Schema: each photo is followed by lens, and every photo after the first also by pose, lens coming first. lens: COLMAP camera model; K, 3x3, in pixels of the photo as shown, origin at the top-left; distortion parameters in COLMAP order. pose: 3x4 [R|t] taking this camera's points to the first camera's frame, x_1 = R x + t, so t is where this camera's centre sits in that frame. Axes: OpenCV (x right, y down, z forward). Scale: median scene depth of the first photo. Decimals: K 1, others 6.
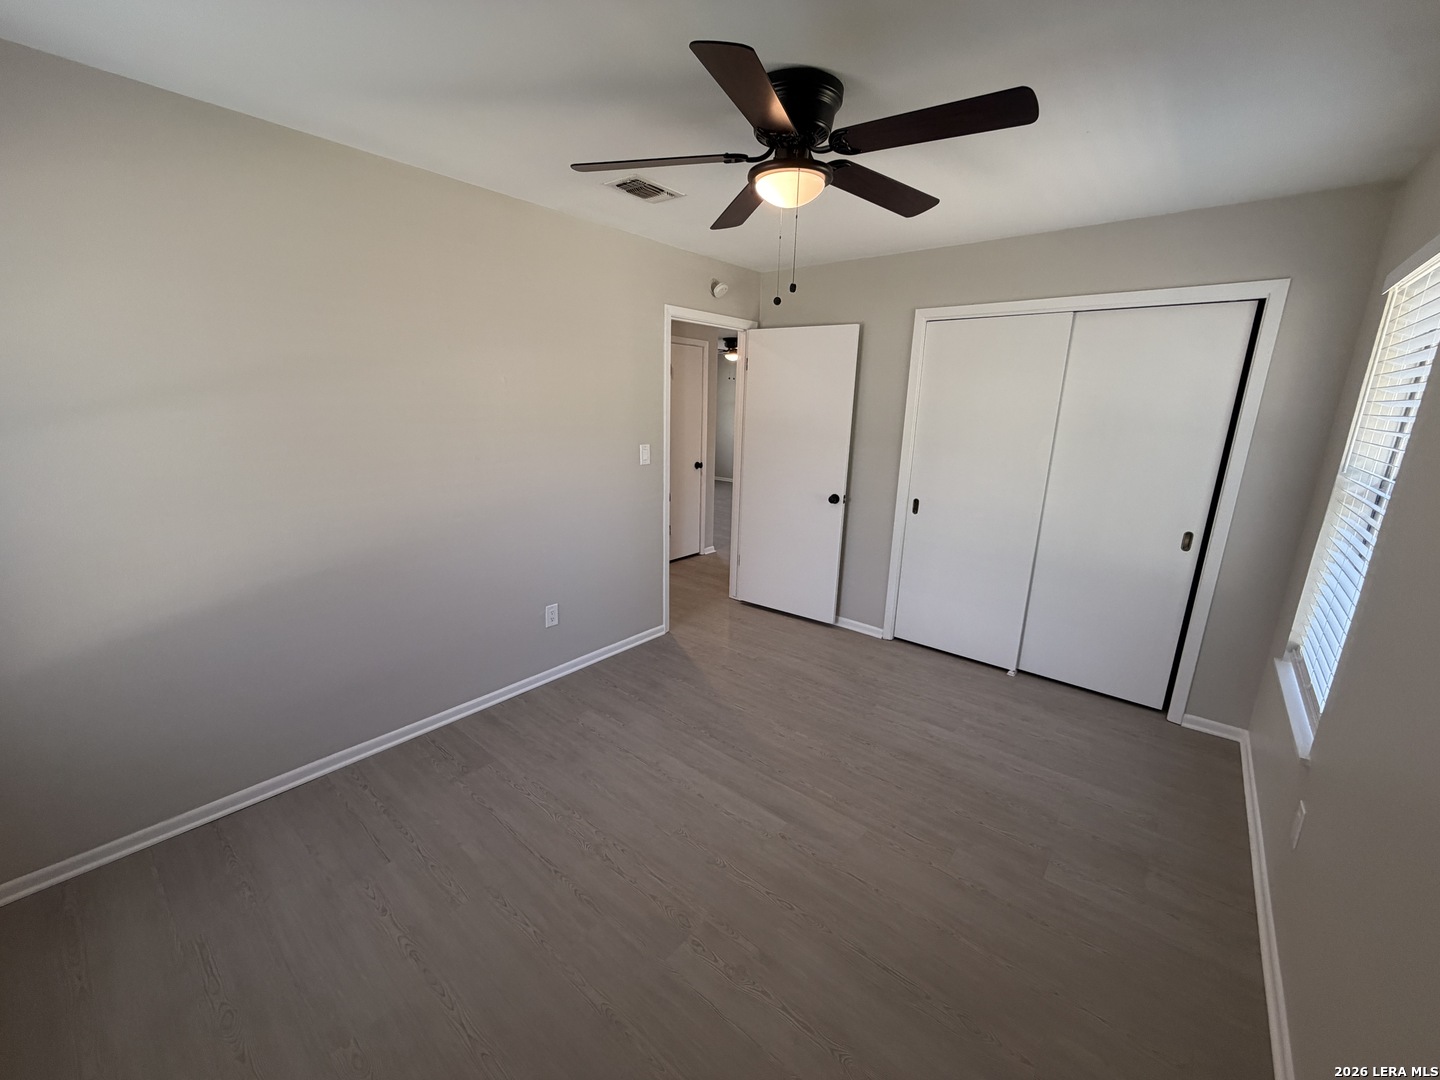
lens RADIAL K [[570.0, 0, 699.4], [0, 570.0, 541.4], [0, 0, 1]] dist [-0.002223, -0.000081]
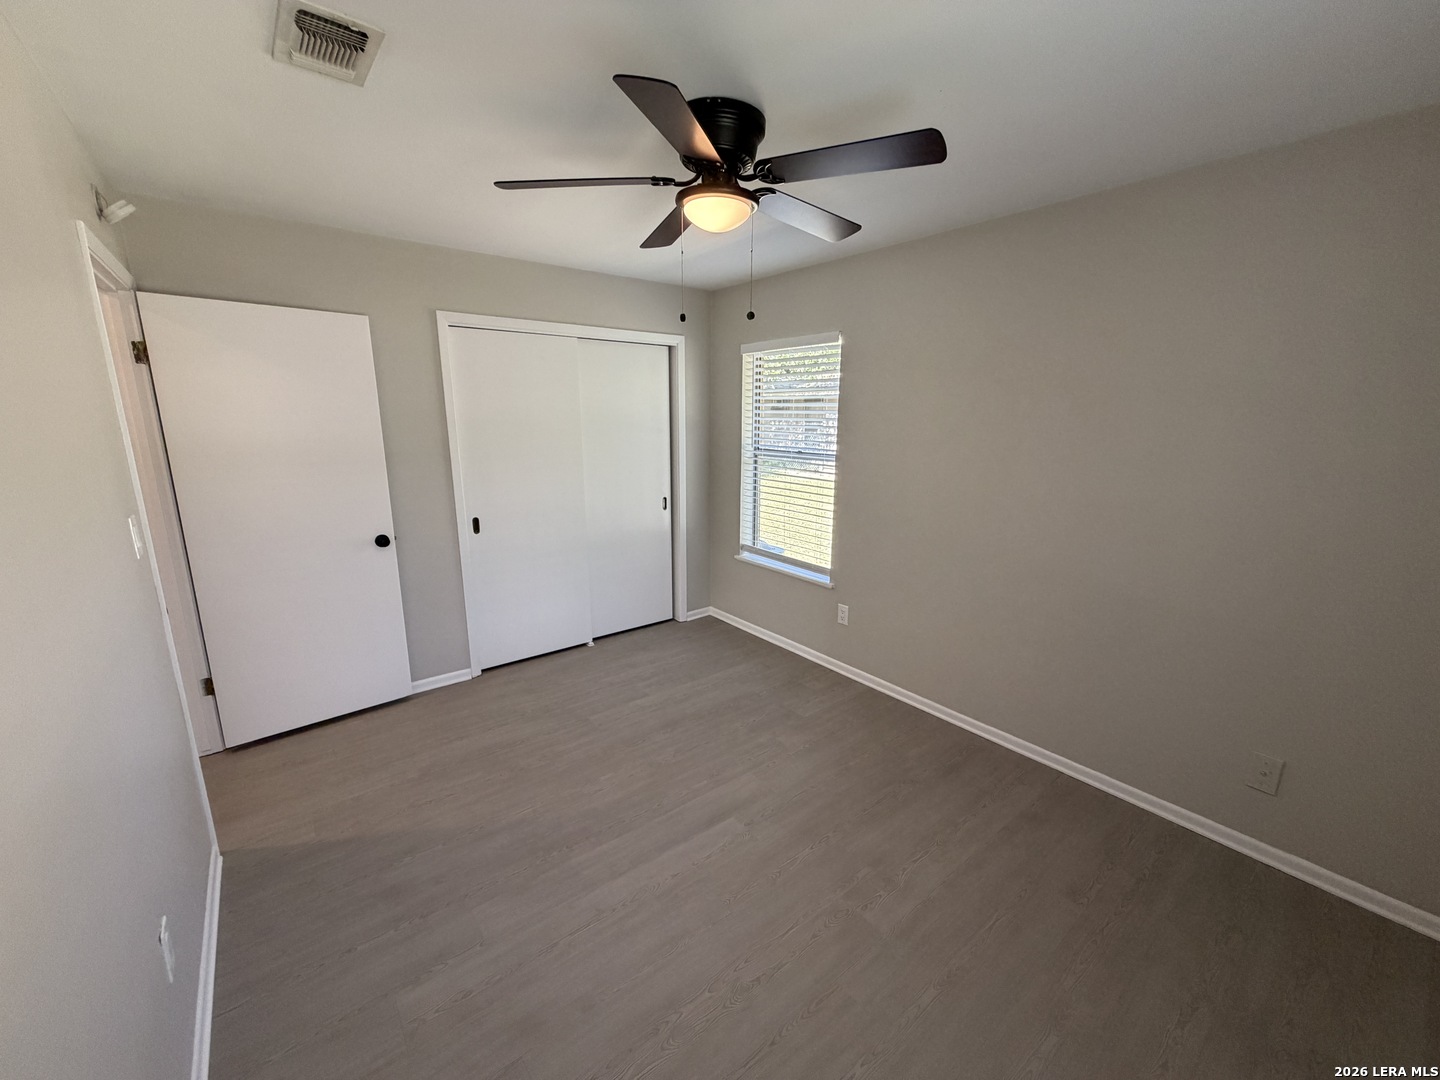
lens RADIAL K [[598.9, 0, 717.1], [0, 598.9, 521.5], [0, 0, 1]] dist [0.000651, 0.000086]
pose [[0.177091, -0.196765, 0.964325, -0.632125], [0.235897, 0.959736, 0.152508, -0.156621], [-0.955506, 0.200473, 0.216377, 0.537538]]
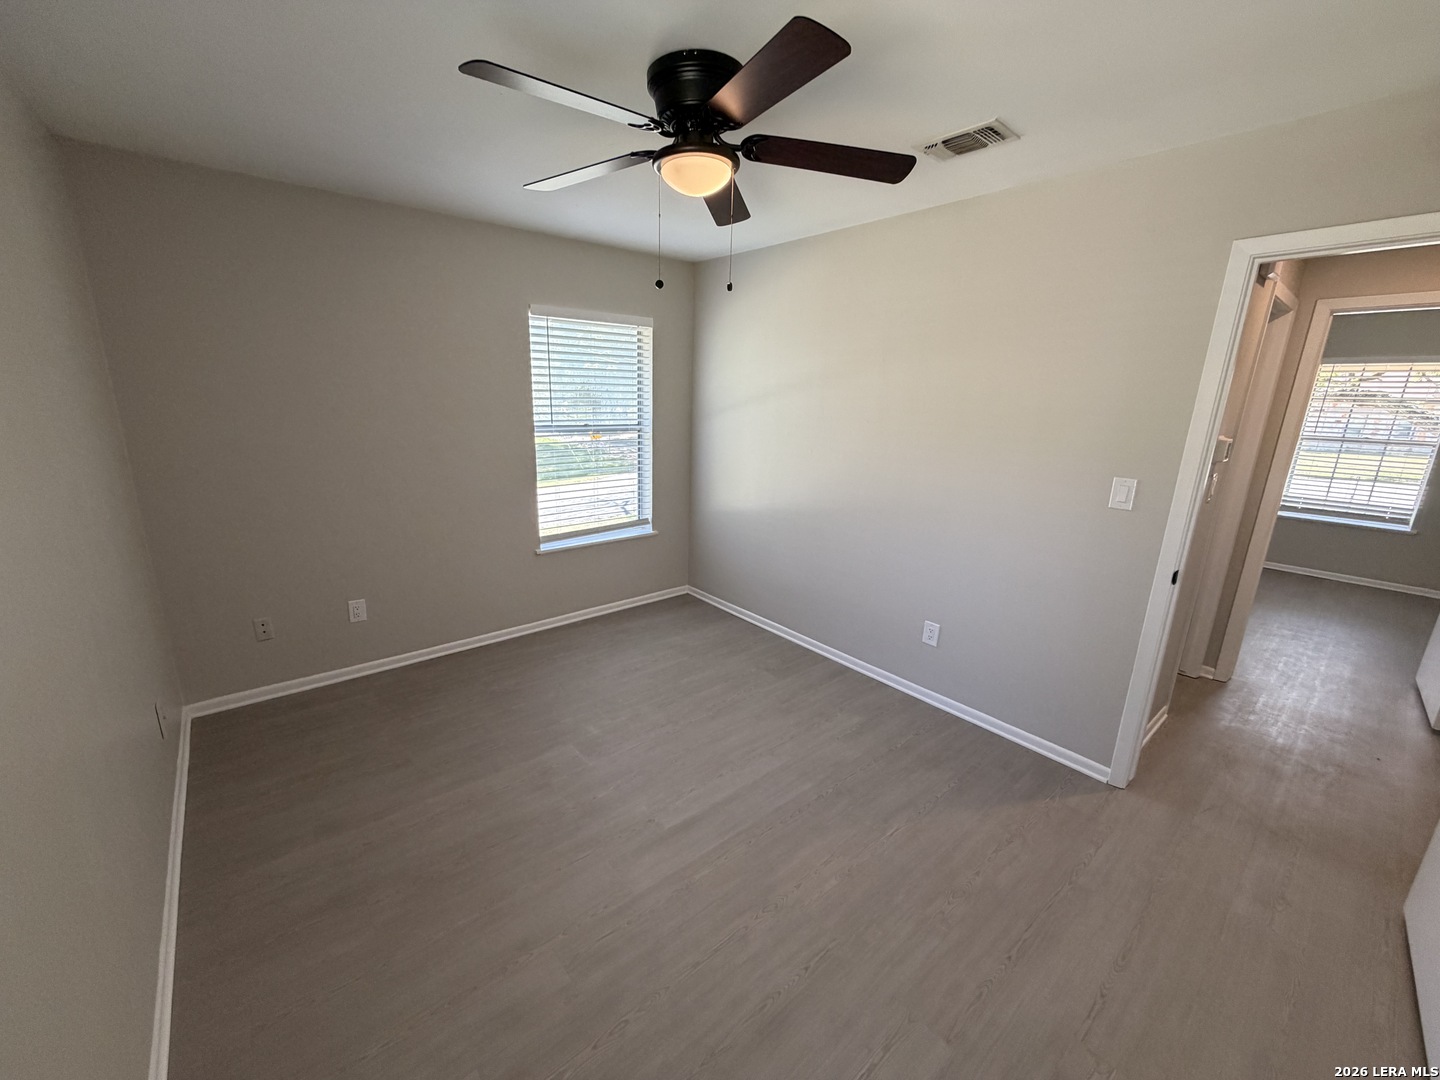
lens RADIAL K [[555.5, 0, 720.0], [0, 555.5, 540.0], [0, 0, 1]] dist [-0.018412, 0.000212]
pose [[-0.140866, 0.223901, -0.964378, 0.736208], [-0.271100, 0.928136, 0.255086, -0.175559], [0.952188, 0.297376, -0.070044, 0.792274]]
